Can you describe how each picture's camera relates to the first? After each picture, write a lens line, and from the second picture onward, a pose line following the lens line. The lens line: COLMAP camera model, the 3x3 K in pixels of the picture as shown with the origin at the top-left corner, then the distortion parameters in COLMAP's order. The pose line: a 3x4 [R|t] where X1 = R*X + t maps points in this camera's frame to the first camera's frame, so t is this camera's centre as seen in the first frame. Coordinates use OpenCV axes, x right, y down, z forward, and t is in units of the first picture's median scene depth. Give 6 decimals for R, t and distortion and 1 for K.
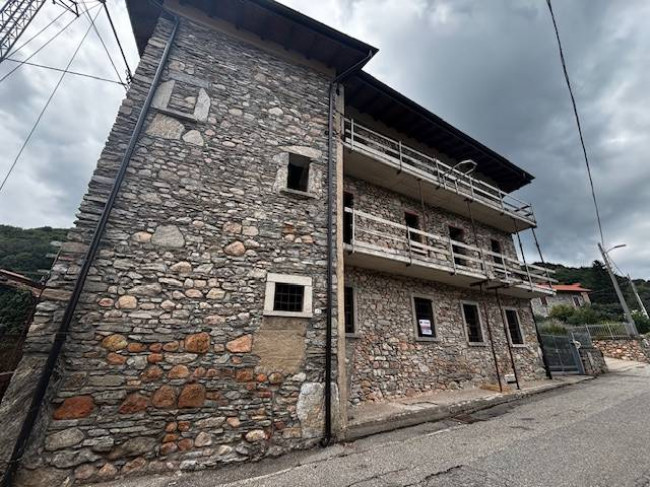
lens RADIAL K [[262.4, 0, 325.0], [0, 262.4, 243.5], [0, 0, 1]] dist [0.000261, 0.000151]
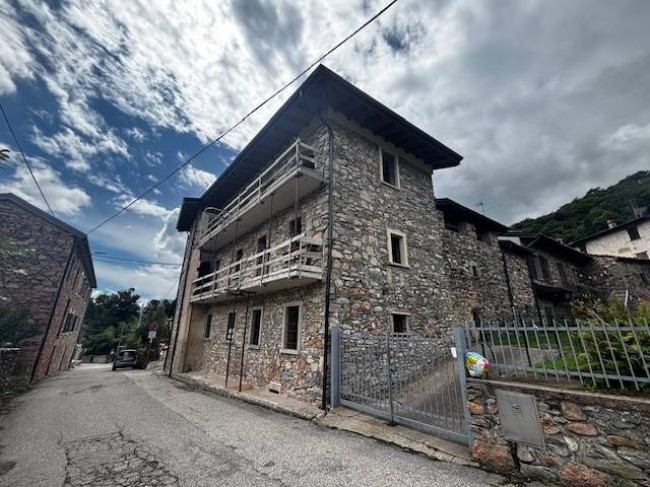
lens RADIAL K [[262.4, 0, 325.0], [0, 262.4, 243.5], [0, 0, 1]] dist [0.000261, 0.000151]
pose [[0.227025, -0.315043, -0.921525, 3.261360], [0.361180, 0.905990, -0.220753, 0.604249], [0.904438, -0.282720, 0.319469, 1.865888]]
